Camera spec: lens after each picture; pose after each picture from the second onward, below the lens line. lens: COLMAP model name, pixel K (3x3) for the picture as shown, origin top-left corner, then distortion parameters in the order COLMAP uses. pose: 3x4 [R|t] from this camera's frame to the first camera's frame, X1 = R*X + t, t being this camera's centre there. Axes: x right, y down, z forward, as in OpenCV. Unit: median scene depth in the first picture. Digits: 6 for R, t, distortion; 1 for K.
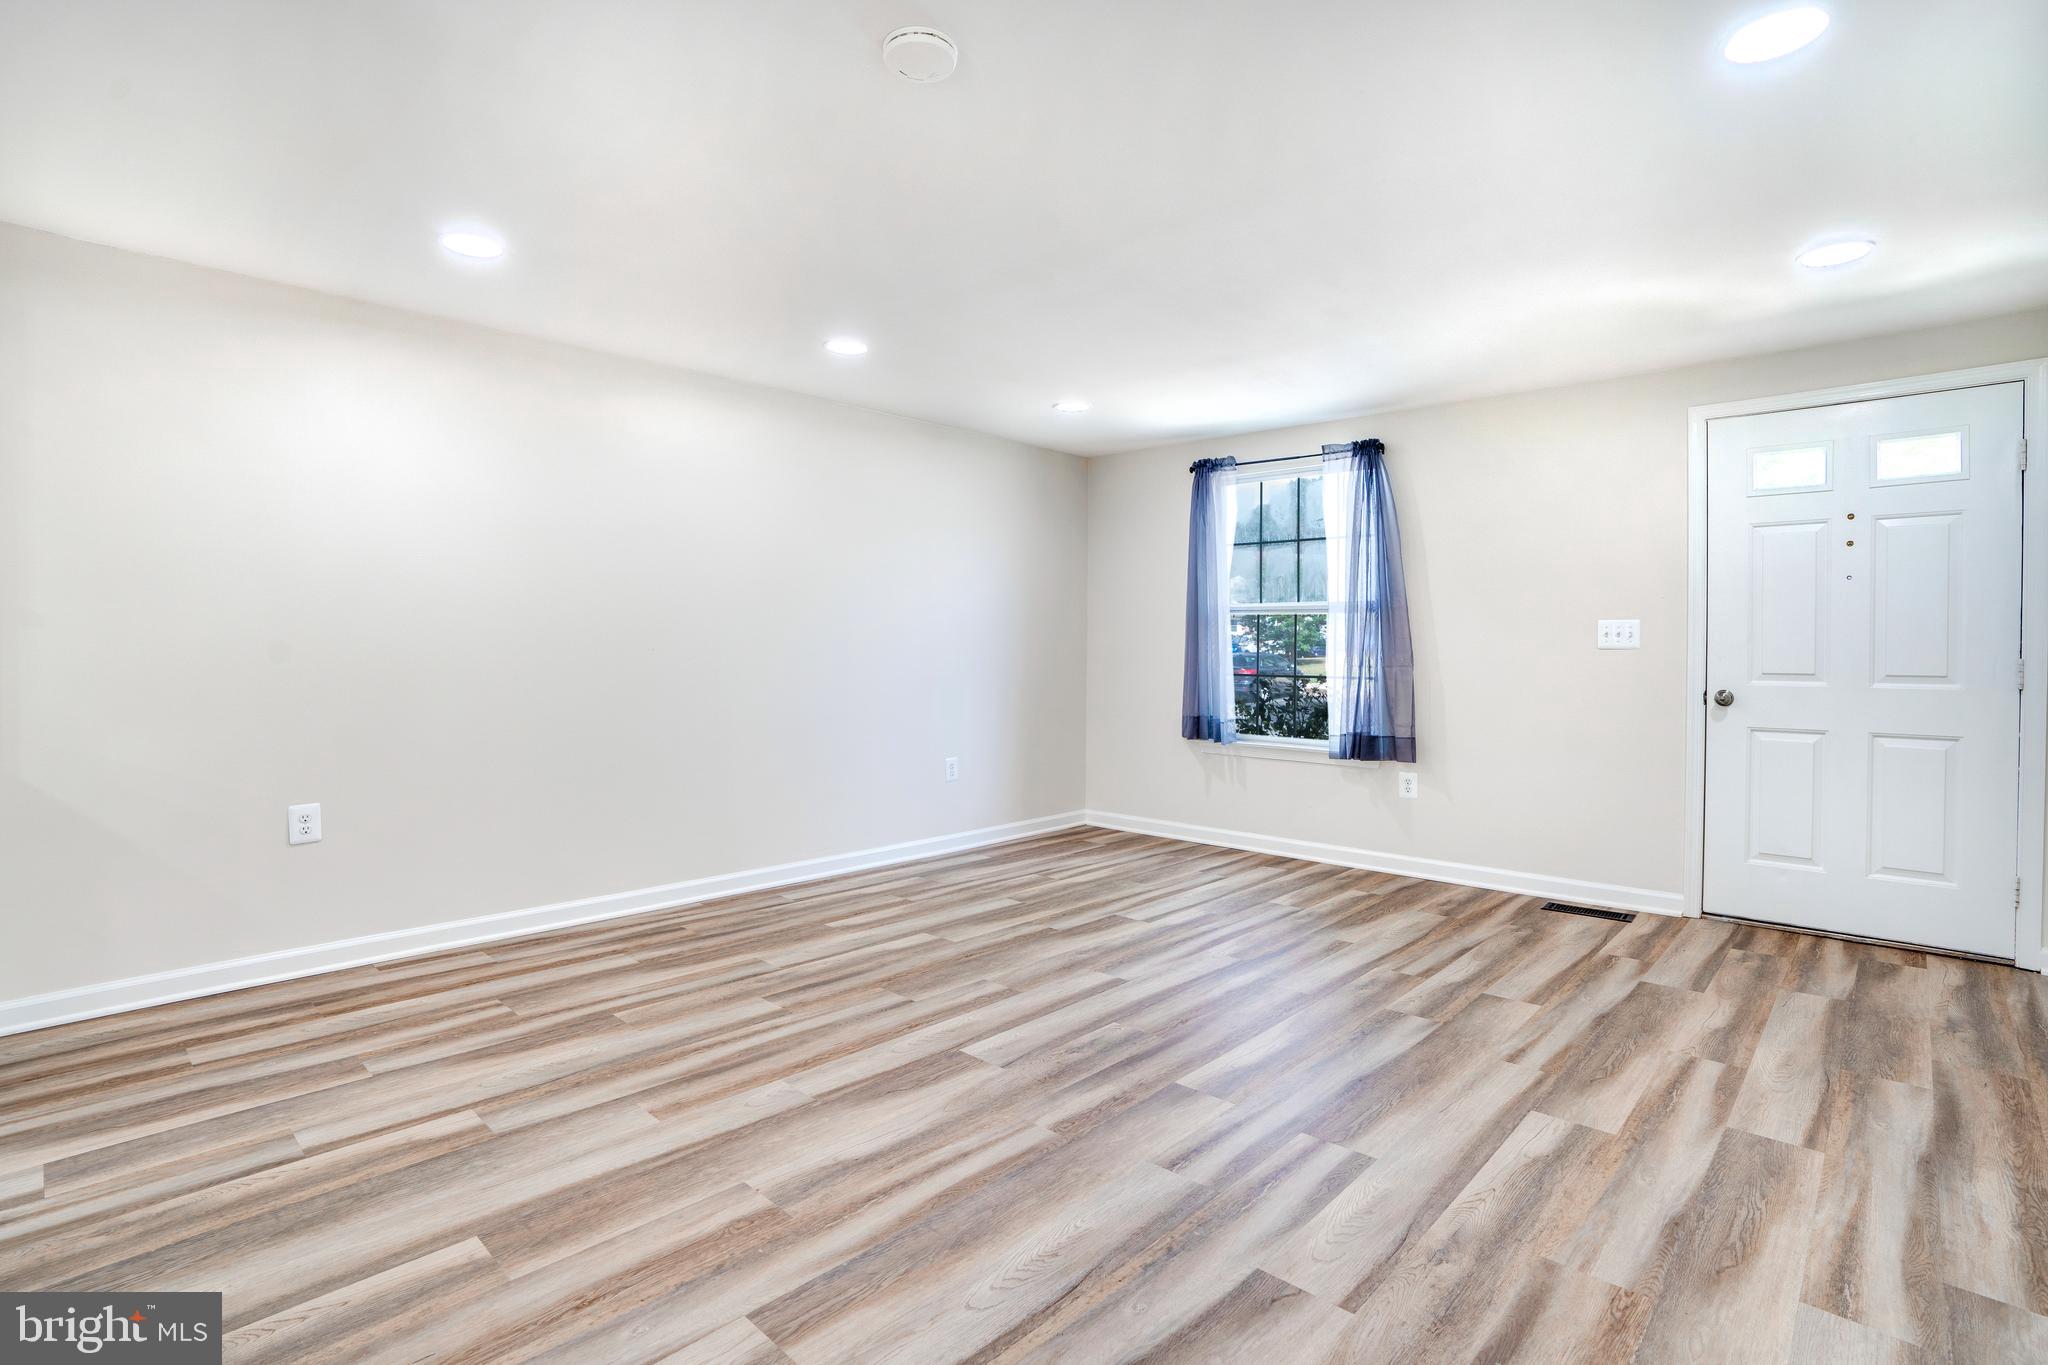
lens RADIAL K [[962.5, 0, 1028.3], [0, 962.5, 655.3], [0, 0, 1]] dist [-0.068713, 0.026952]
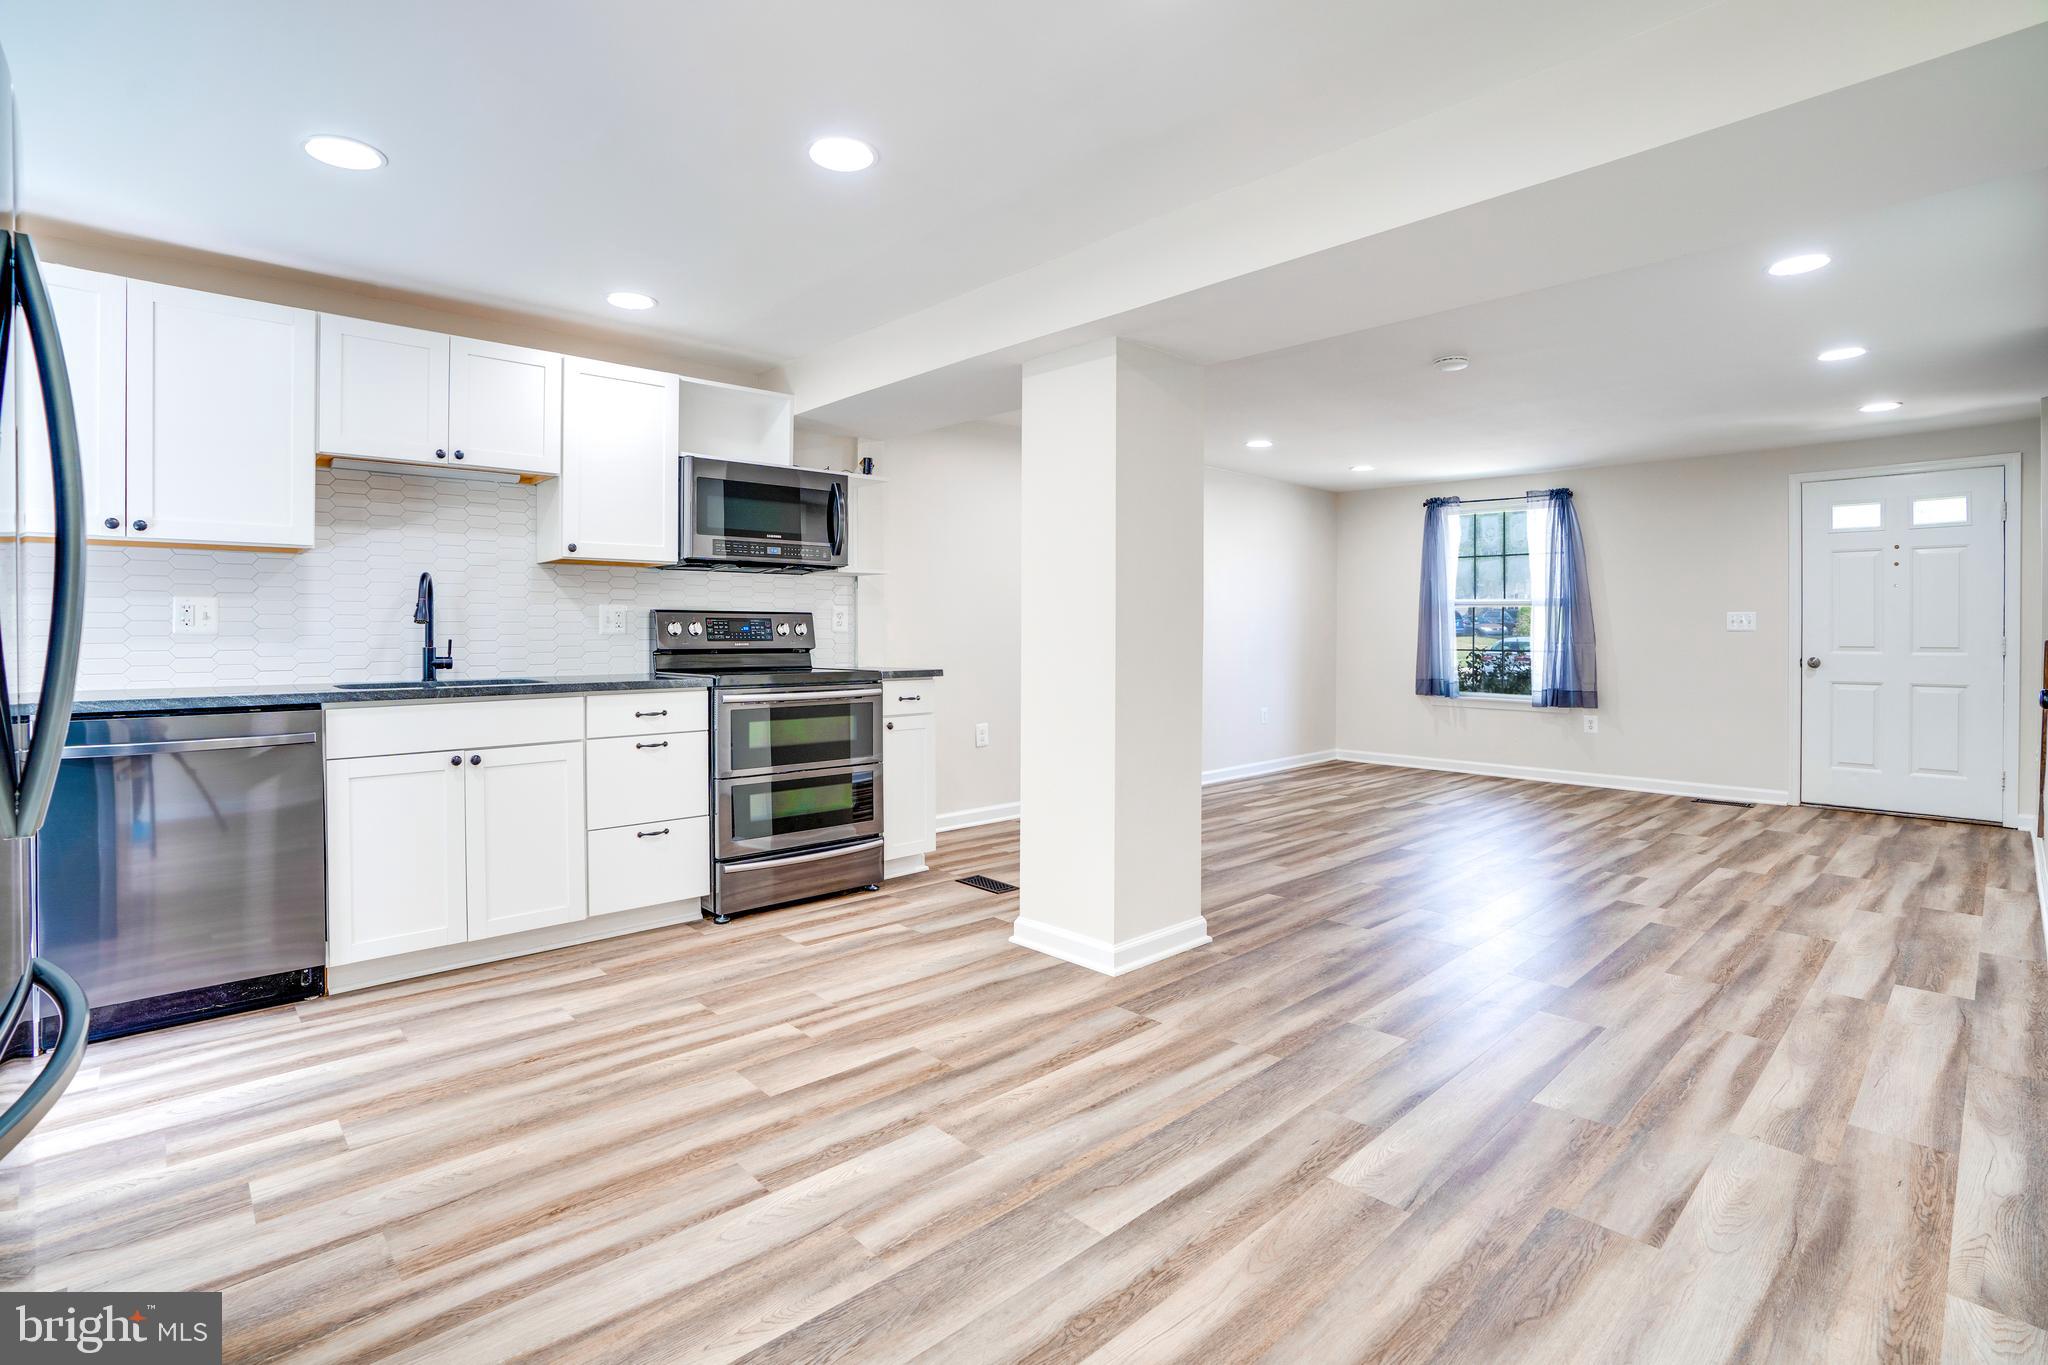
lens RADIAL K [[941.6, 0, 1063.8], [0, 941.6, 629.5], [0, 0, 1]] dist [-0.064050, 0.027353]
pose [[0.999147, -0.002357, -0.041233, -0.547343], [0.002056, 0.999971, -0.007351, -0.000773], [0.041249, 0.007260, 0.999122, -0.710075]]
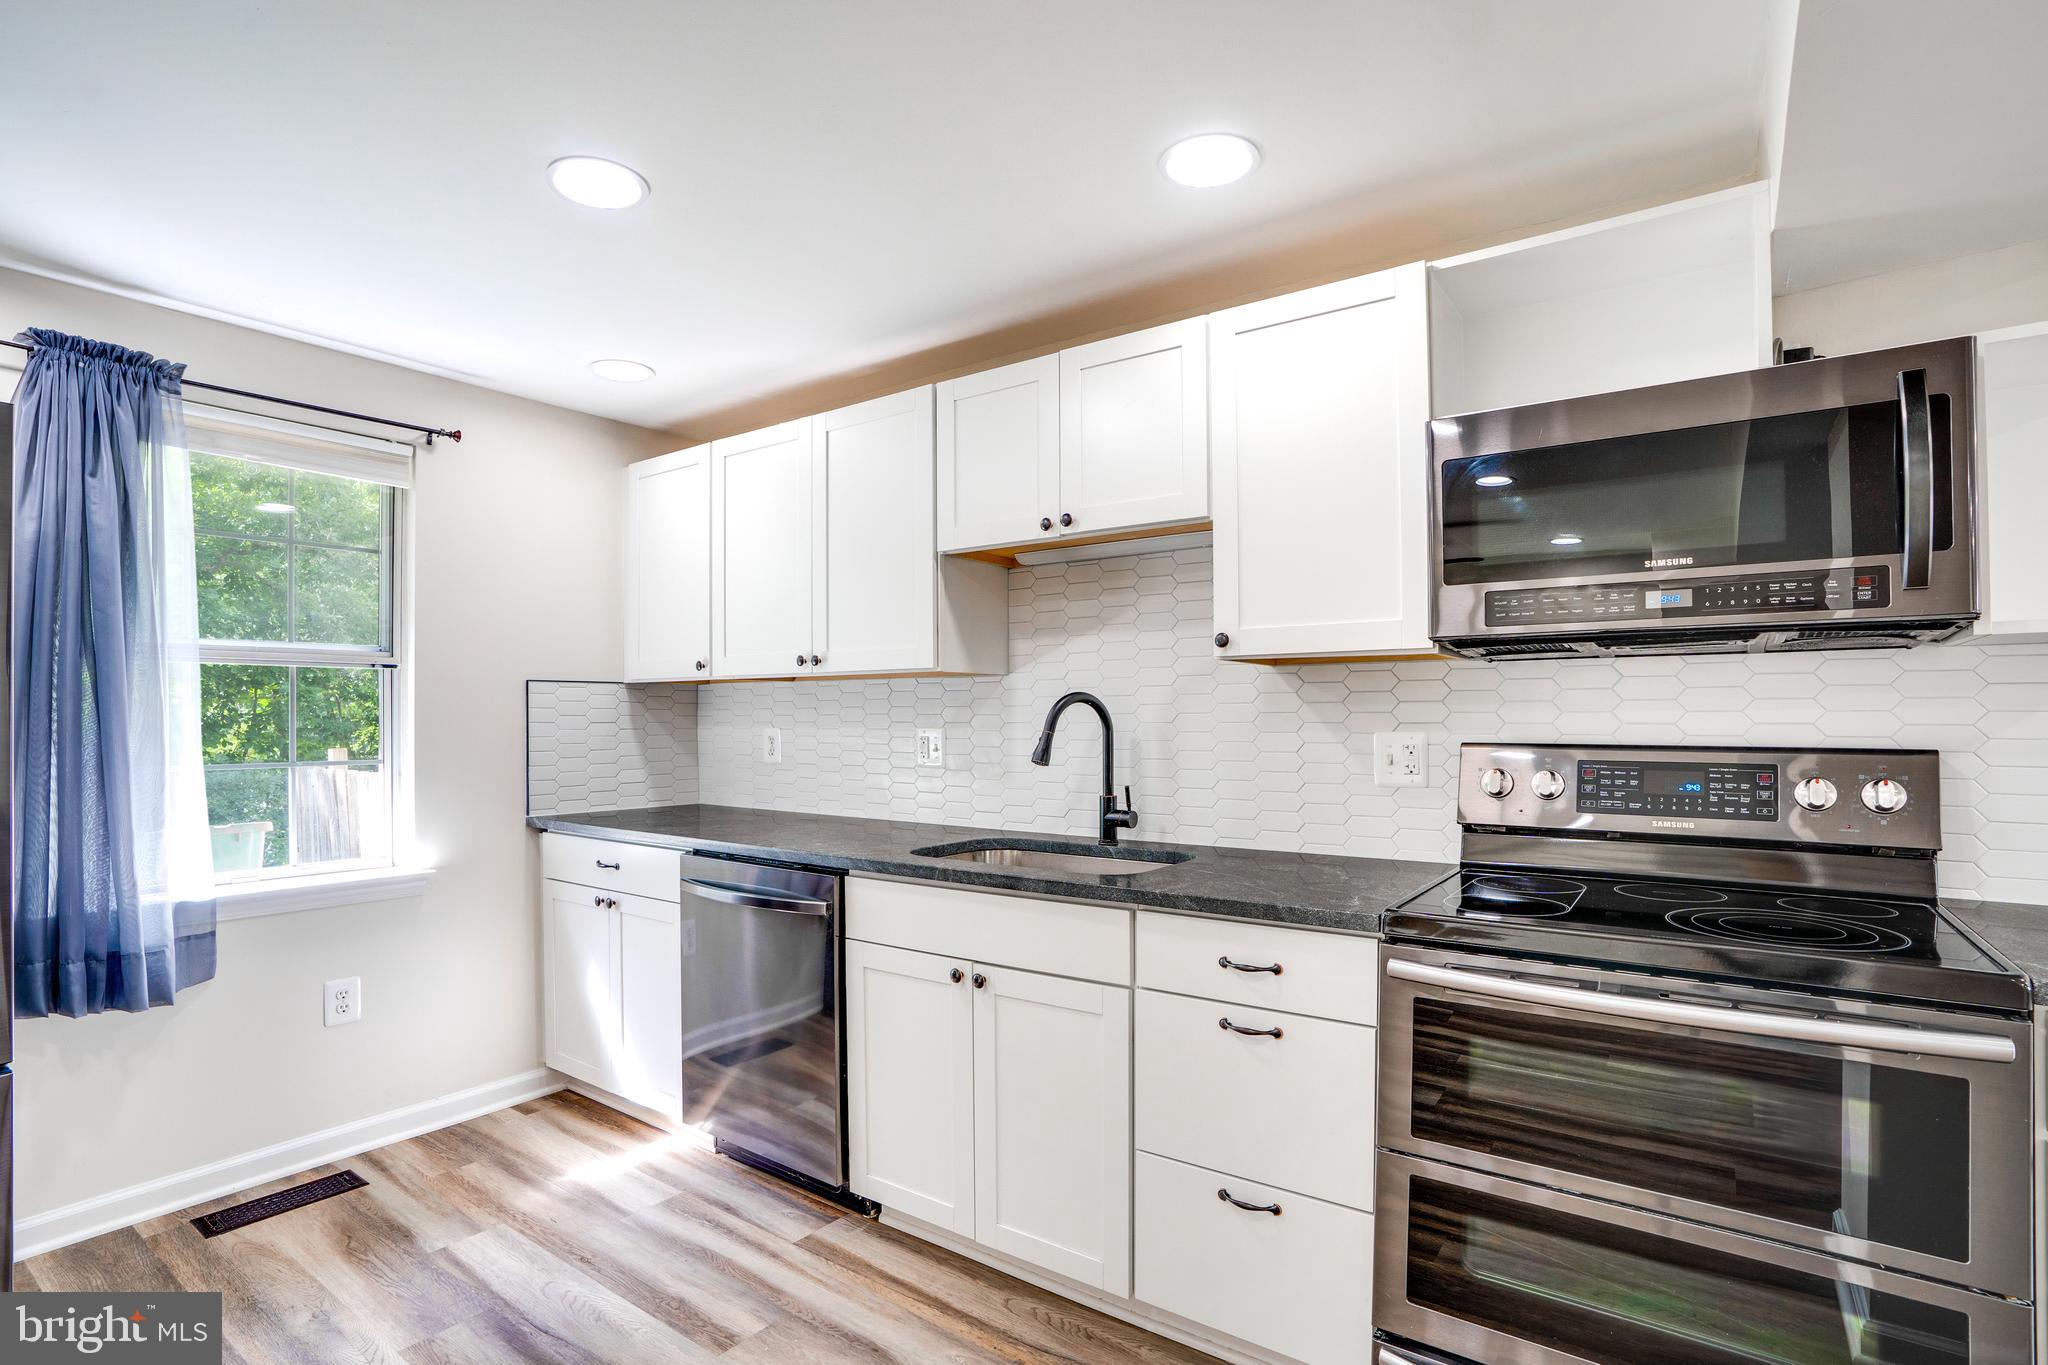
lens RADIAL K [[986.4, 0, 1009.0], [0, 986.4, 703.6], [0, 0, 1]] dist [-0.062771, 0.039128]
pose [[0.122075, -0.012979, -0.992436, -0.527468], [-0.006891, 0.999879, -0.013924, -0.053298], [0.992497, 0.008539, 0.121970, 0.139196]]
